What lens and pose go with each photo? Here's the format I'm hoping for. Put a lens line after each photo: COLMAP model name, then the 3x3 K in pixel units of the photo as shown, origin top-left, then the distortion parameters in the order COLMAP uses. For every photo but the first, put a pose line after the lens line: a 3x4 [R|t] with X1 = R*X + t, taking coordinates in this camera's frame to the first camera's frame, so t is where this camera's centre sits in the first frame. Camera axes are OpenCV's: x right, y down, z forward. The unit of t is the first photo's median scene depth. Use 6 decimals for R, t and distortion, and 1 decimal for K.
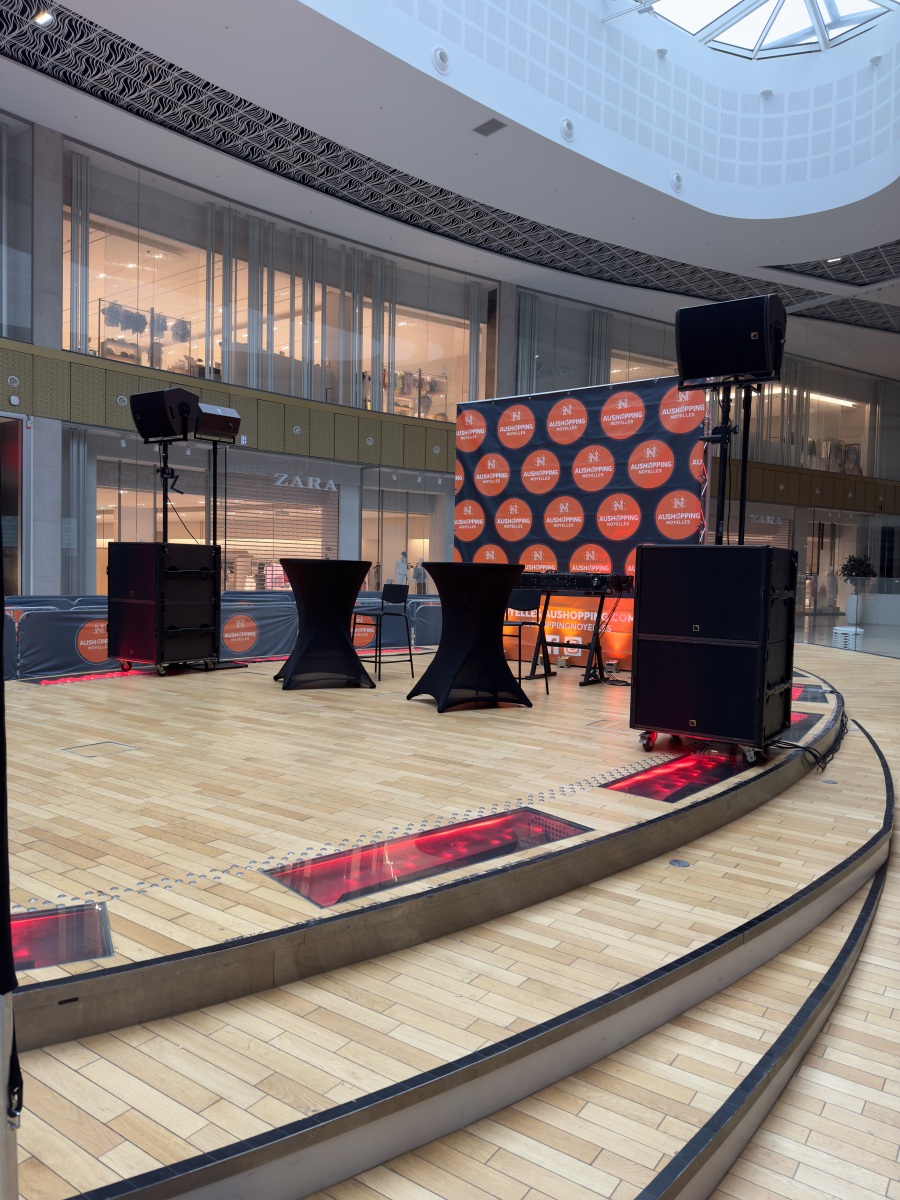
lens RADIAL K [[825.3, 0, 447.0], [0, 825.3, 618.1], [0, 0, 1]] dist [0.062772, -0.038297]
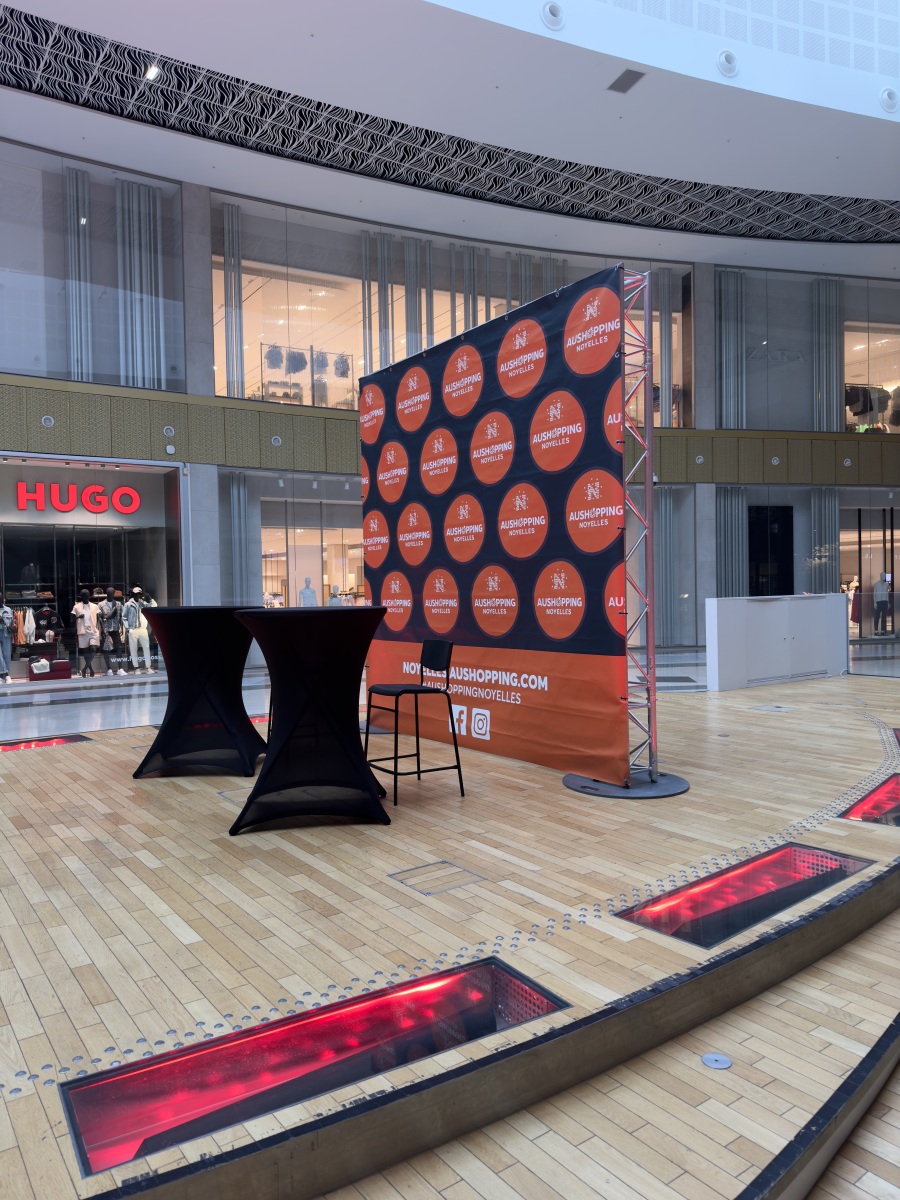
lens RADIAL K [[844.1, 0, 450.0], [0, 844.1, 600.0], [0, 0, 1]] dist [0.070036, -0.079389]
pose [[0.950881, -0.038992, -0.307090, 0.112208], [0.022073, 0.998050, -0.058378, -0.008266], [0.308768, 0.048733, 0.949888, 0.122611]]
